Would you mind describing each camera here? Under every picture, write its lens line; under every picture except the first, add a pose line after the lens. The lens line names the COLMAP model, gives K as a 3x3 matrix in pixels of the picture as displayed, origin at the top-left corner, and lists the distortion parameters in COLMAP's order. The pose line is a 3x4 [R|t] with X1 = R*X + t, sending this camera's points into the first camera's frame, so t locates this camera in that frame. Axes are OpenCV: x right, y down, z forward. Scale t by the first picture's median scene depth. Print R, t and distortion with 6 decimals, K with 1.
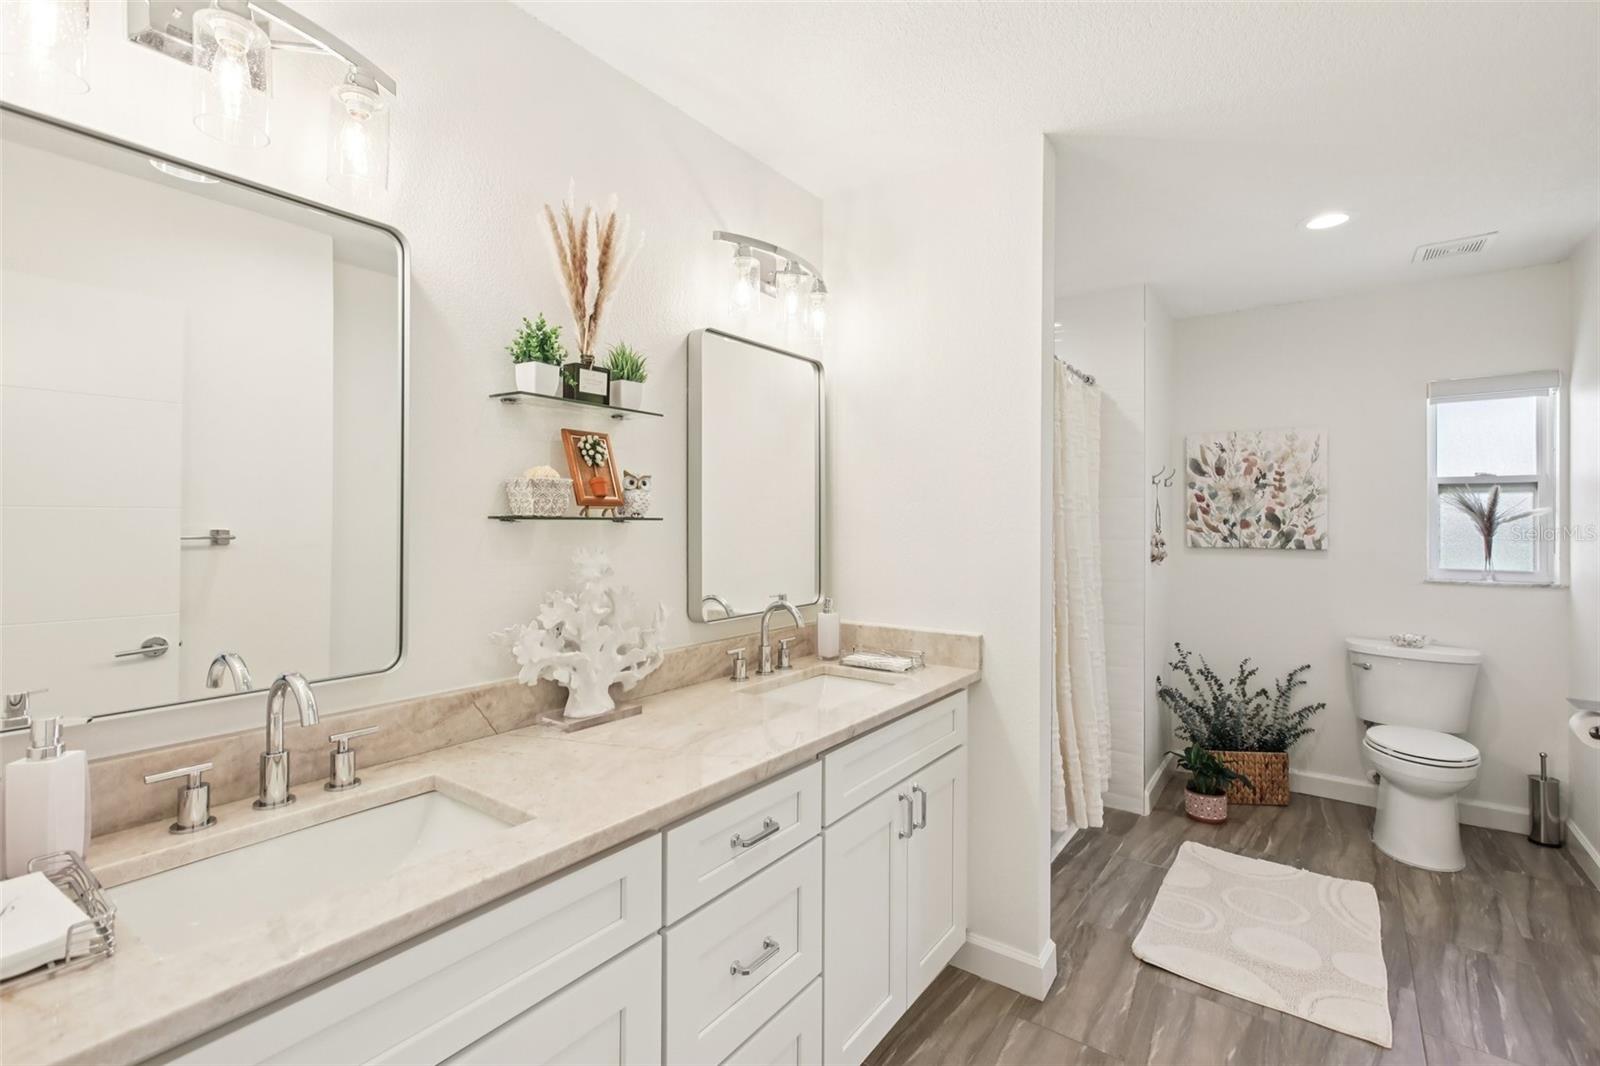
lens RADIAL K [[715.1, 0, 800.0], [0, 715.1, 533.0], [0, 0, 1]] dist [0.023258, -0.009568]
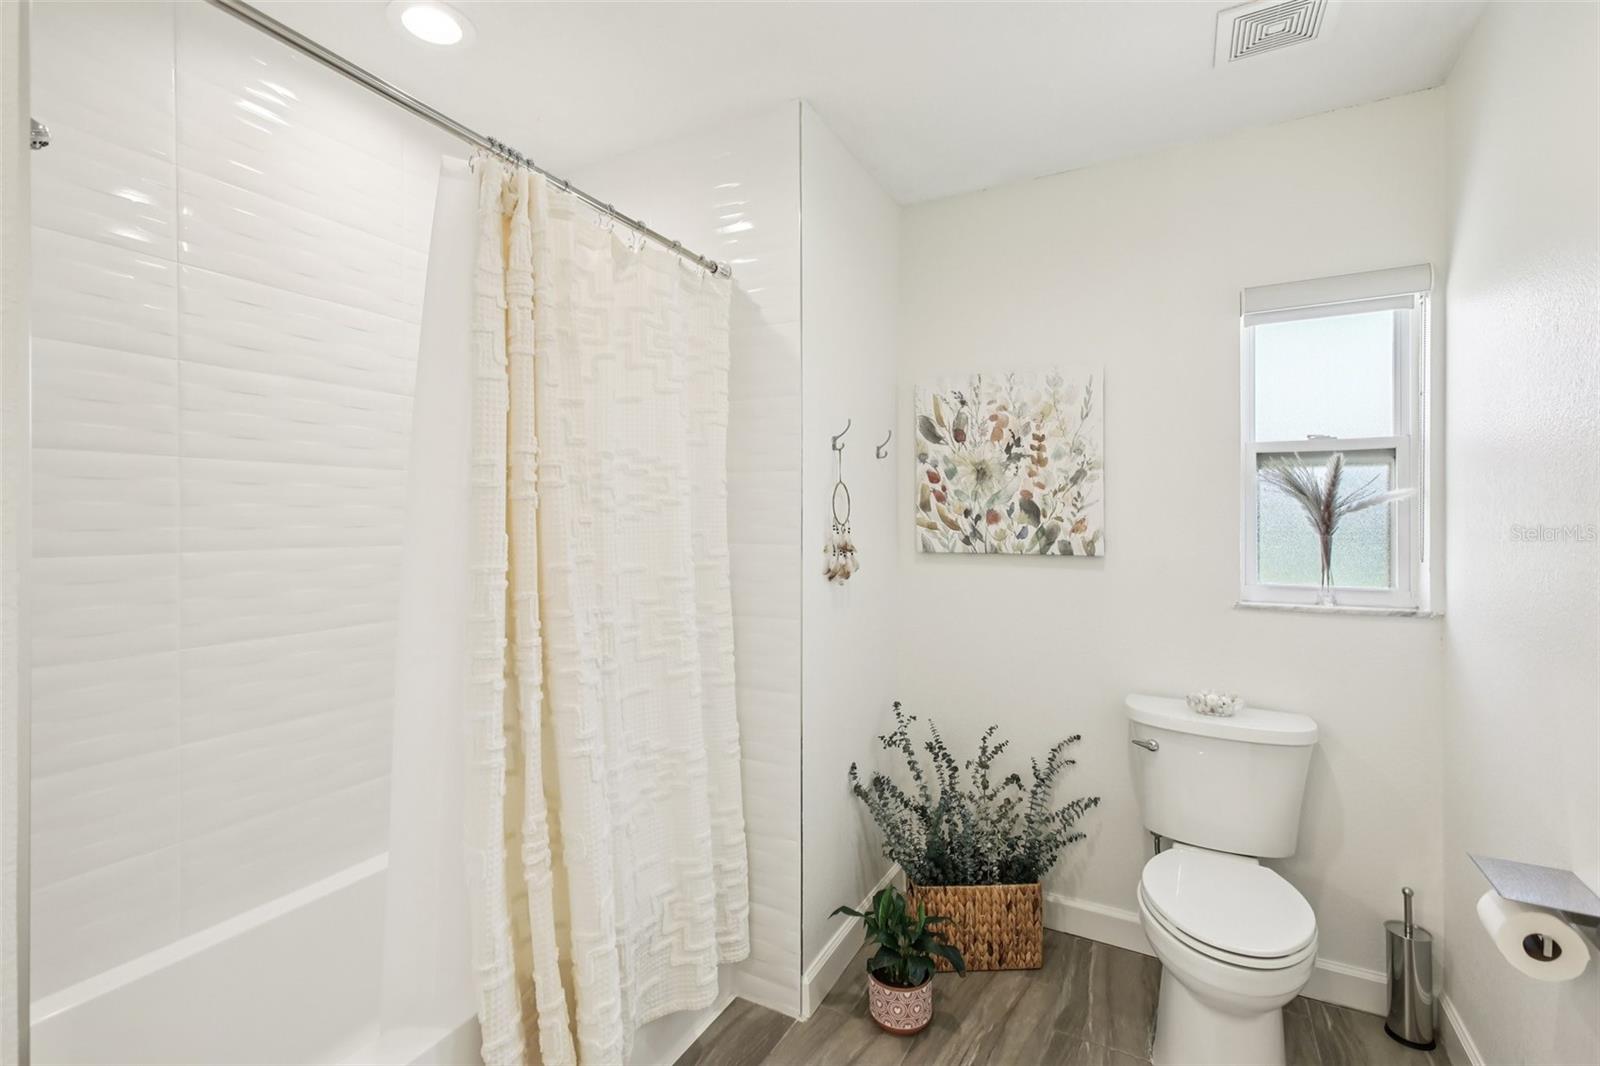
lens RADIAL K [[709.1, 0, 800.0], [0, 709.1, 533.0], [0, 0, 1]] dist [0.000420, 0.000175]
pose [[0.991460, -0.006347, 0.130257, 0.374681], [0.005573, 0.999965, 0.006308, -0.002792], [-0.130293, -0.005528, 0.991460, 0.403746]]
